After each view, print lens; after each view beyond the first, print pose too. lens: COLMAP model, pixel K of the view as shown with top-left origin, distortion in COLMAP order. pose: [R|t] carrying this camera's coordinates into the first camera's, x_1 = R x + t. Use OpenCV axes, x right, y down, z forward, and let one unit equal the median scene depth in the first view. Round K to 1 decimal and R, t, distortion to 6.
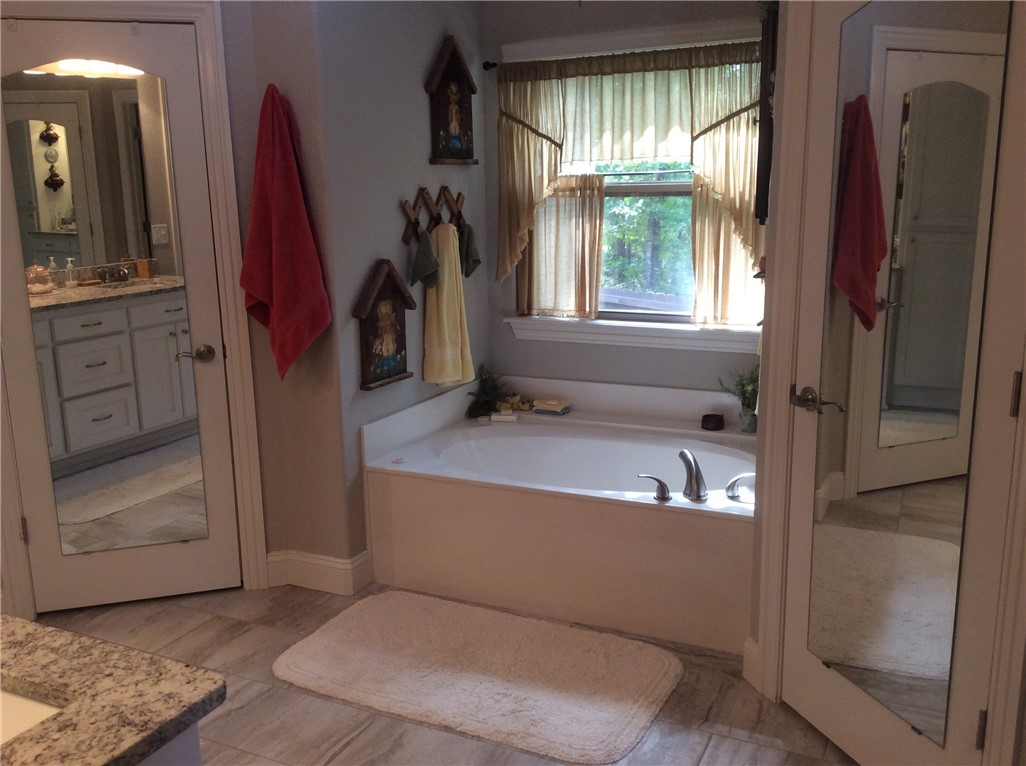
lens RADIAL K [[937.5, 0, 510.4], [0, 937.5, 382.7], [0, 0, 1]] dist [0.104162, -0.162859]
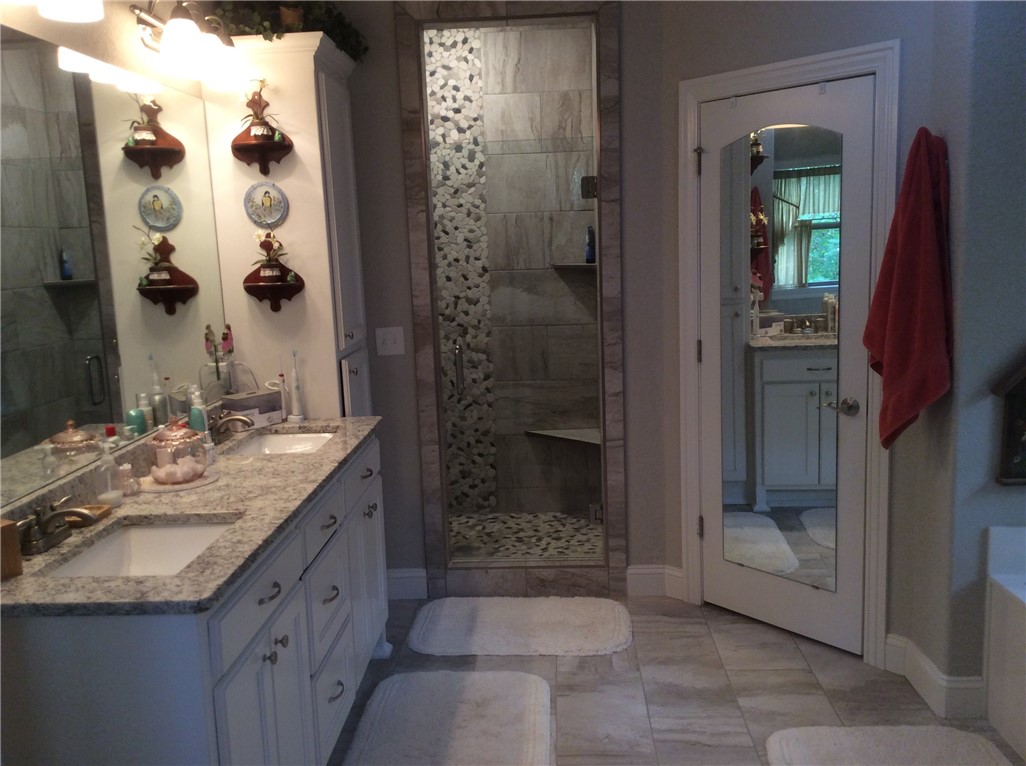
lens RADIAL K [[937.5, 0, 512.0], [0, 937.5, 383.1], [0, 0, 1]] dist [0.104162, -0.162859]
pose [[0.408815, 0.149451, -0.900297, 0.406459], [-0.169691, 0.981745, 0.085917, -0.078597], [0.896703, 0.117648, 0.426712, 0.261320]]
